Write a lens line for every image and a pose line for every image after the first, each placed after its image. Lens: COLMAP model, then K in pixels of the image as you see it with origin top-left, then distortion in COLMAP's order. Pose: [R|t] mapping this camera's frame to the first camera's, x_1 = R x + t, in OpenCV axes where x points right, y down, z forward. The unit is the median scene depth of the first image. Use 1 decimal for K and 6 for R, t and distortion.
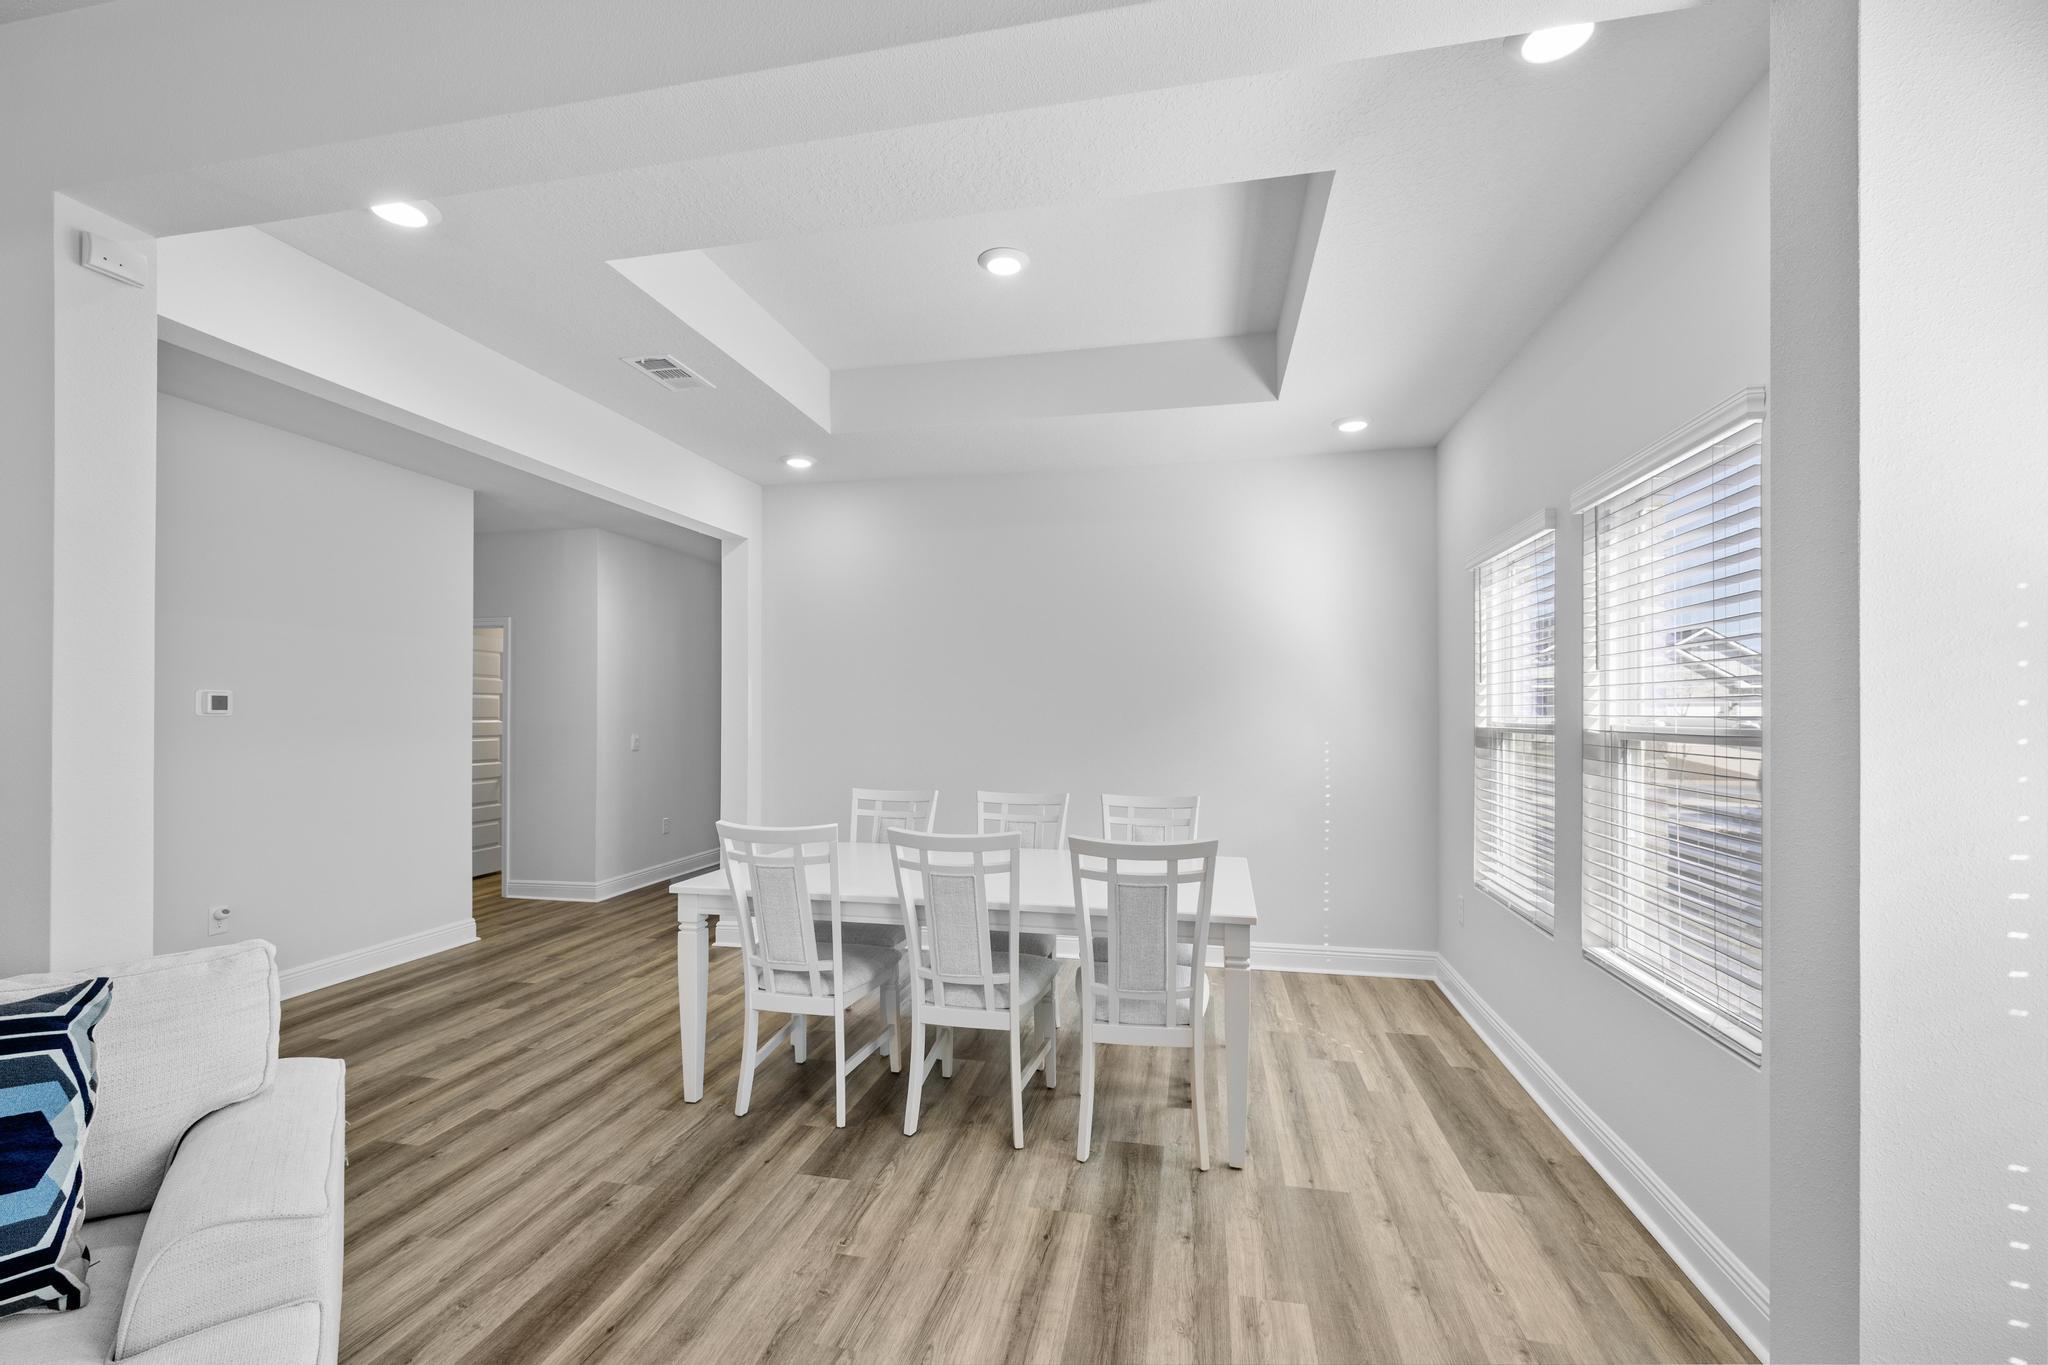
lens RADIAL K [[857.3, 0, 1026.1], [0, 857.3, 701.1], [0, 0, 1]] dist [-0.000412, 0.000788]
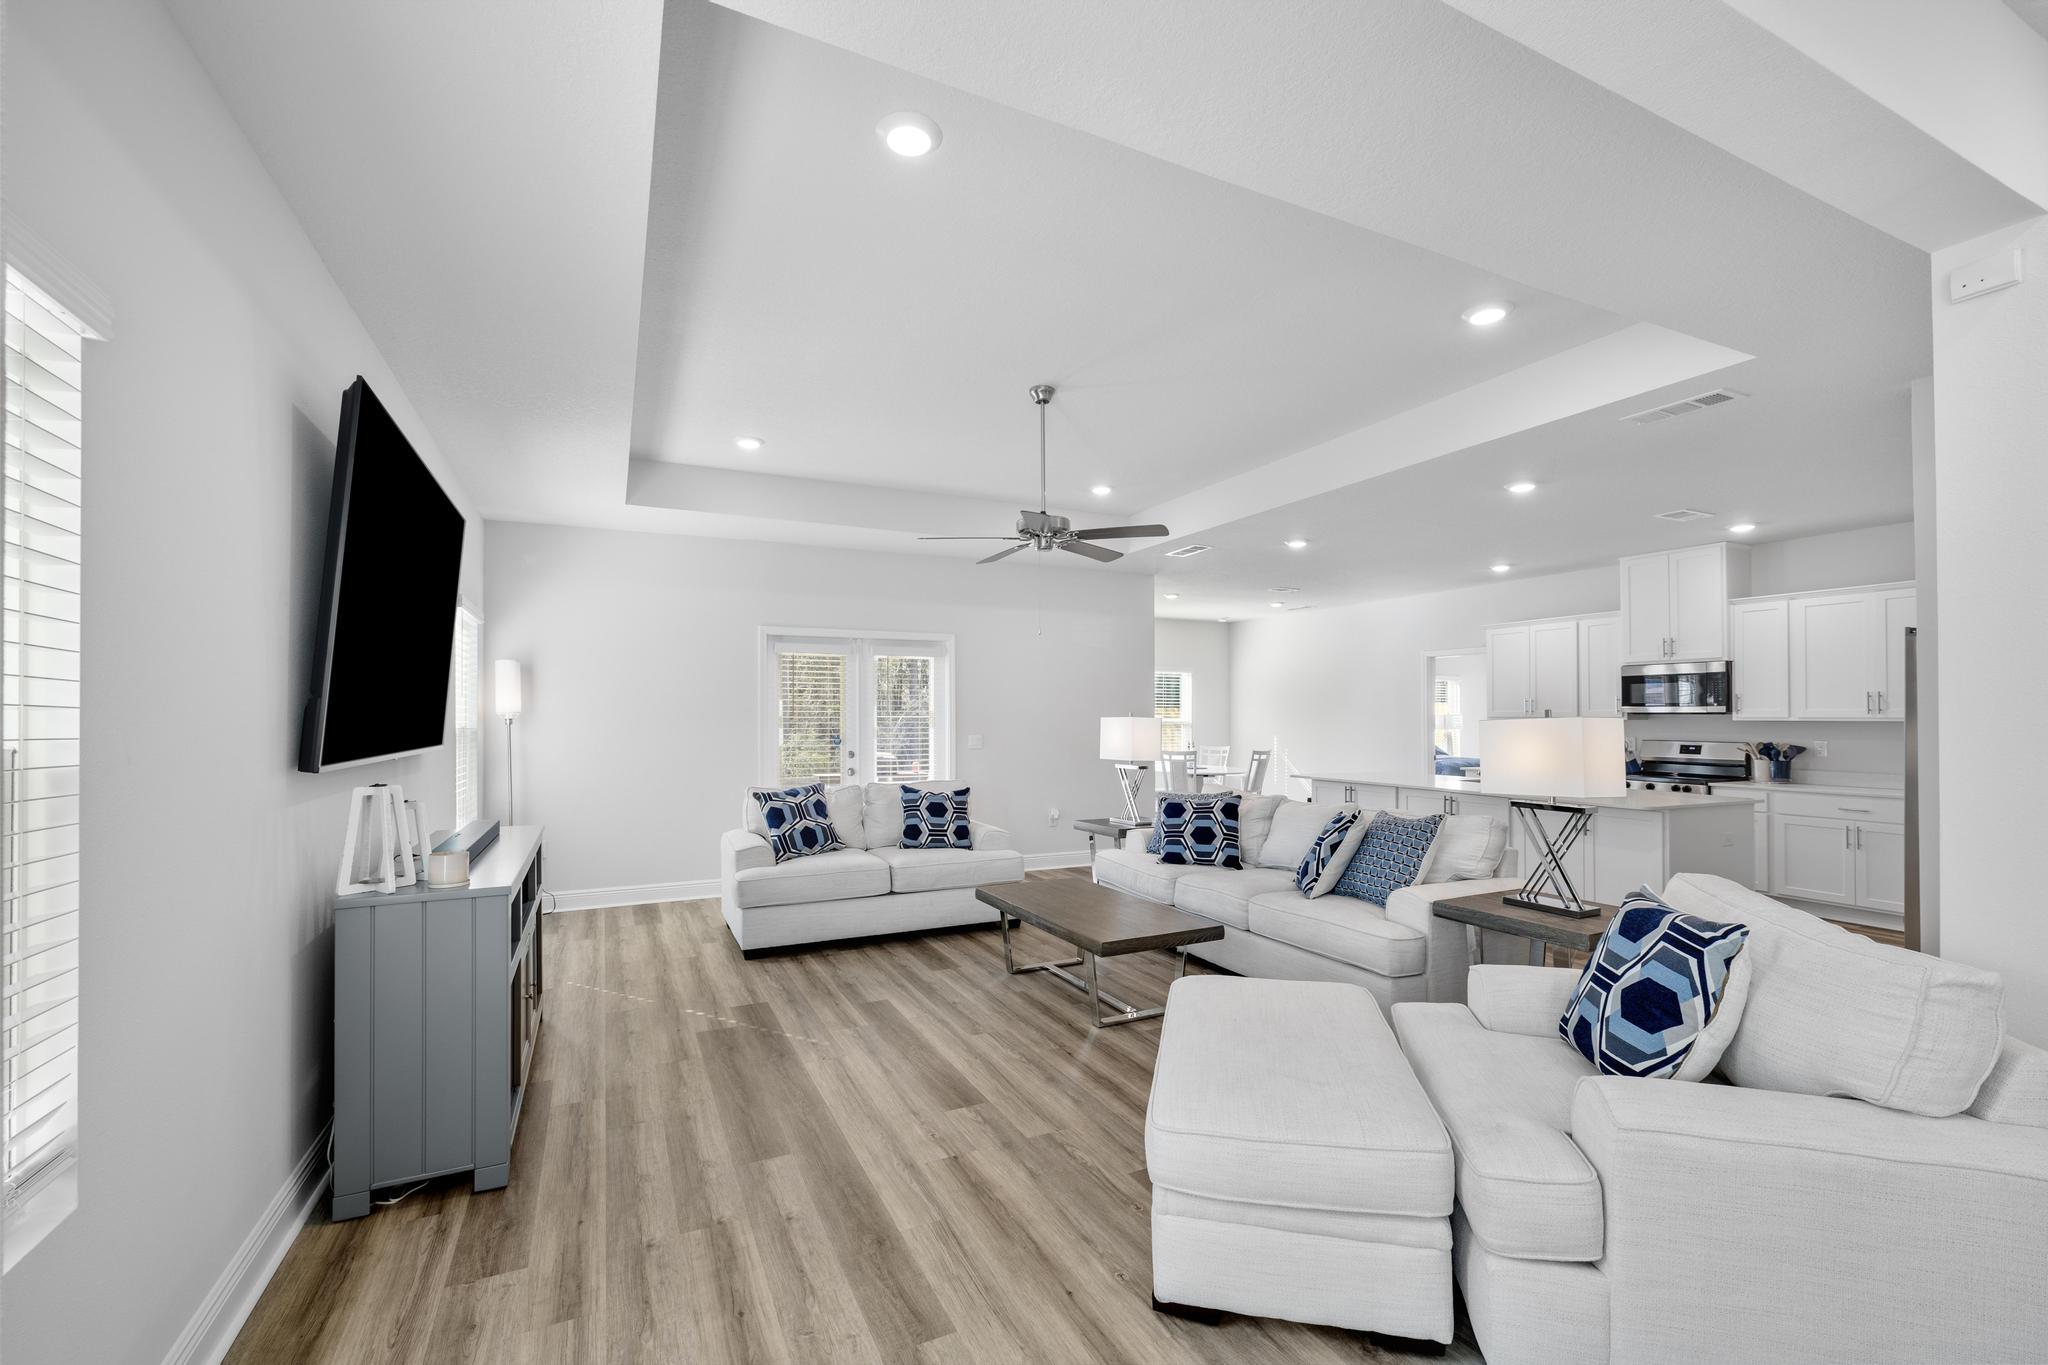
lens RADIAL K [[857.3, 0, 1017.8], [0, 857.3, 702.0], [0, 0, 1]] dist [-0.000412, 0.000788]
pose [[-0.797329, -0.003024, -0.603537, 0.313801], [0.010822, 0.999755, -0.019306, -0.001426], [0.603448, -0.021924, -0.797101, 0.742765]]
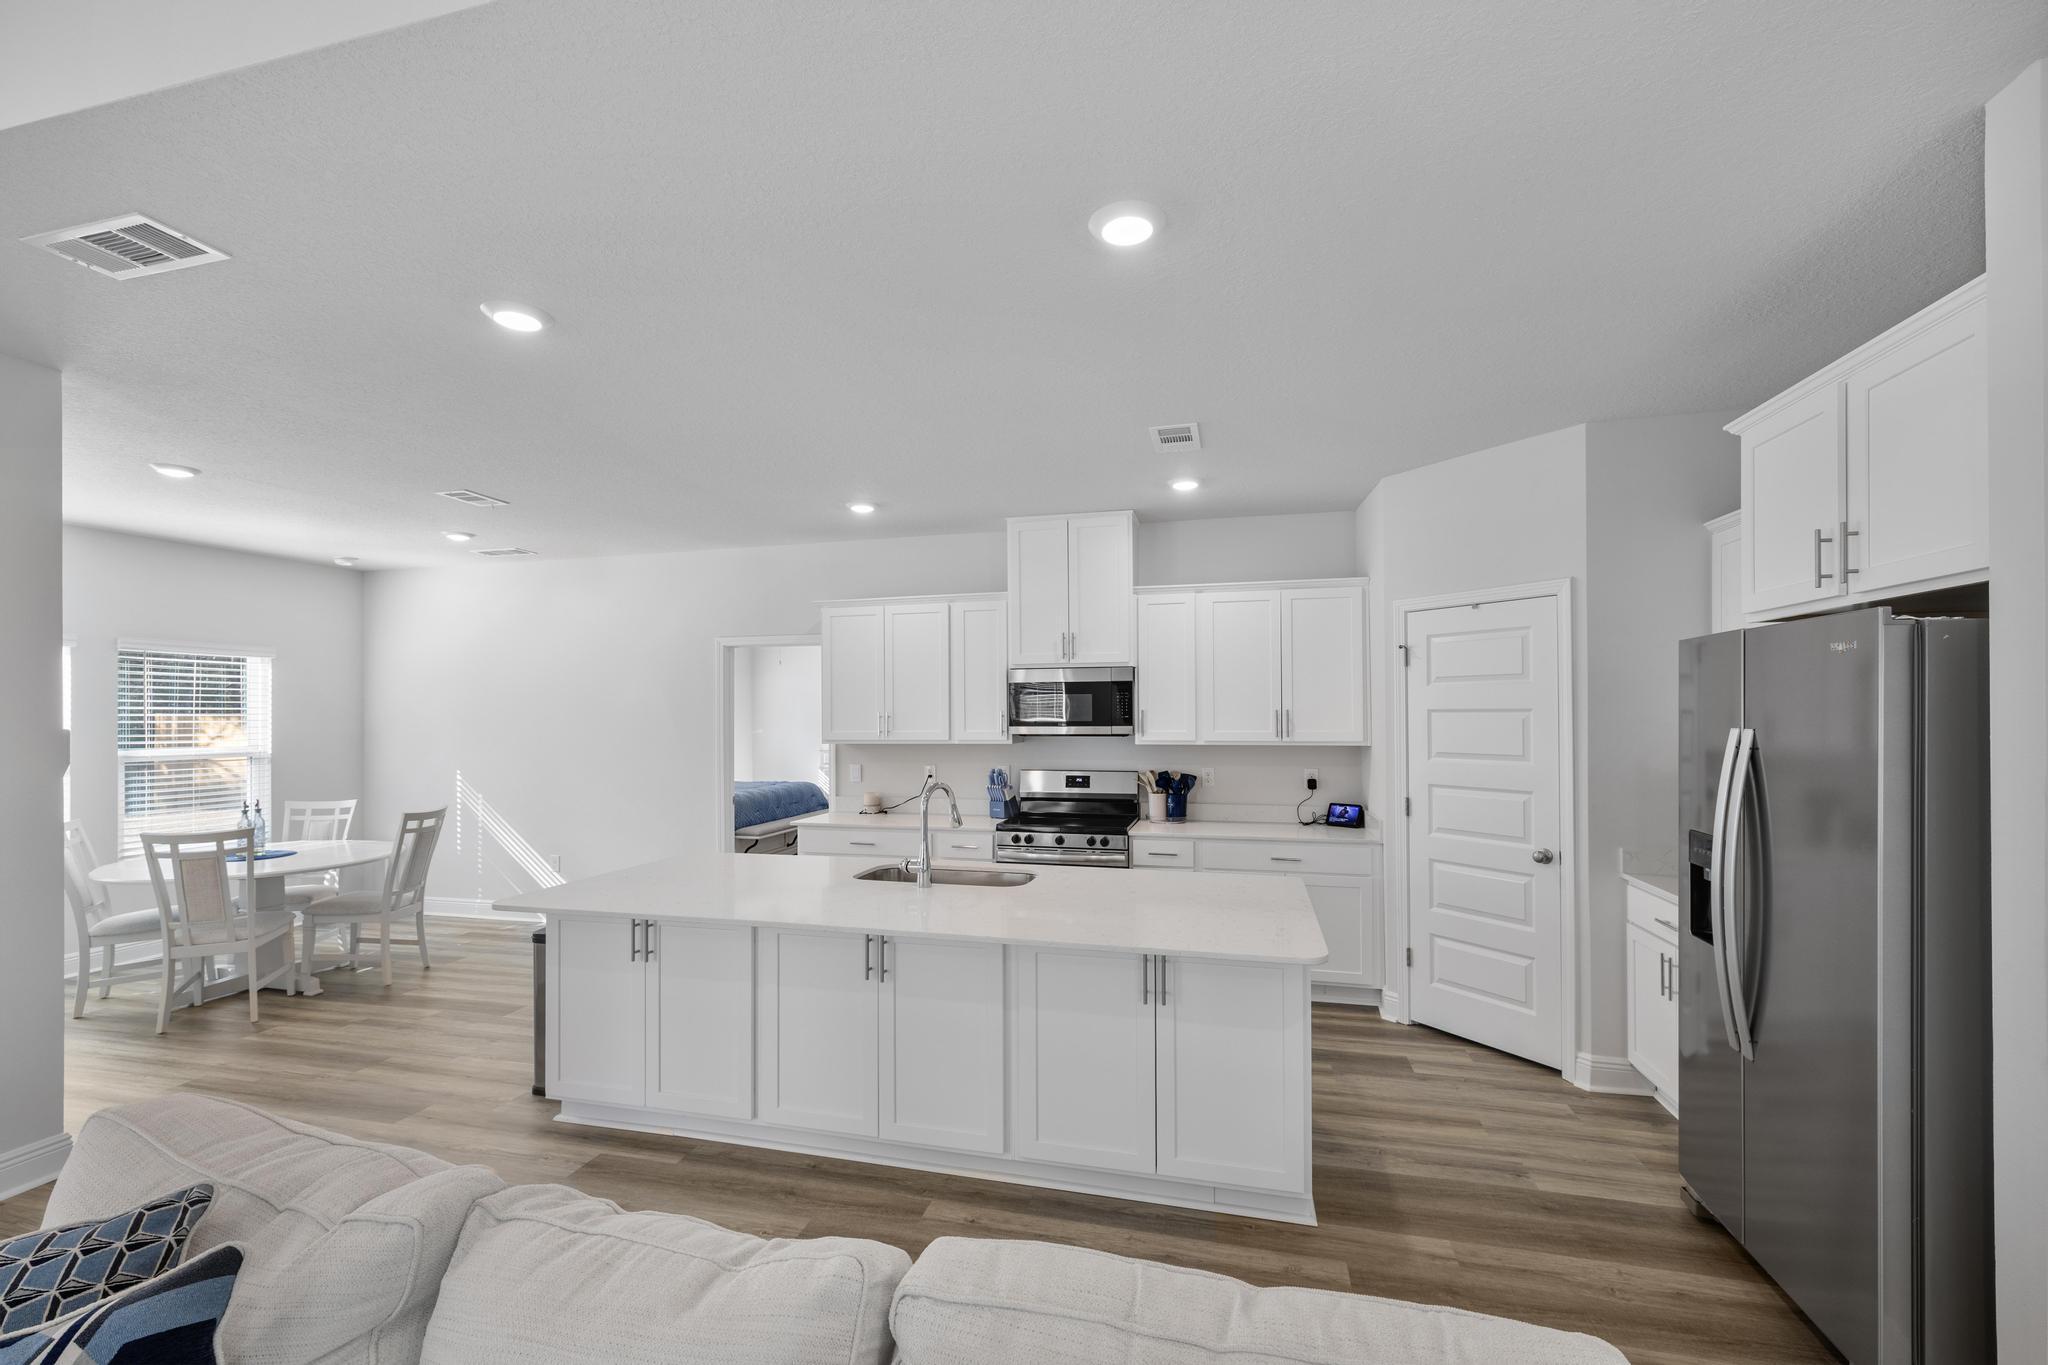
lens RADIAL K [[857.3, 0, 1022.3], [0, 857.3, 708.5], [0, 0, 1]] dist [-0.000412, 0.000788]
pose [[-0.052465, 0.004381, -0.998613, -0.925184], [0.016695, 0.999854, 0.003509, -0.065616], [0.998483, -0.016487, -0.052531, -0.145505]]
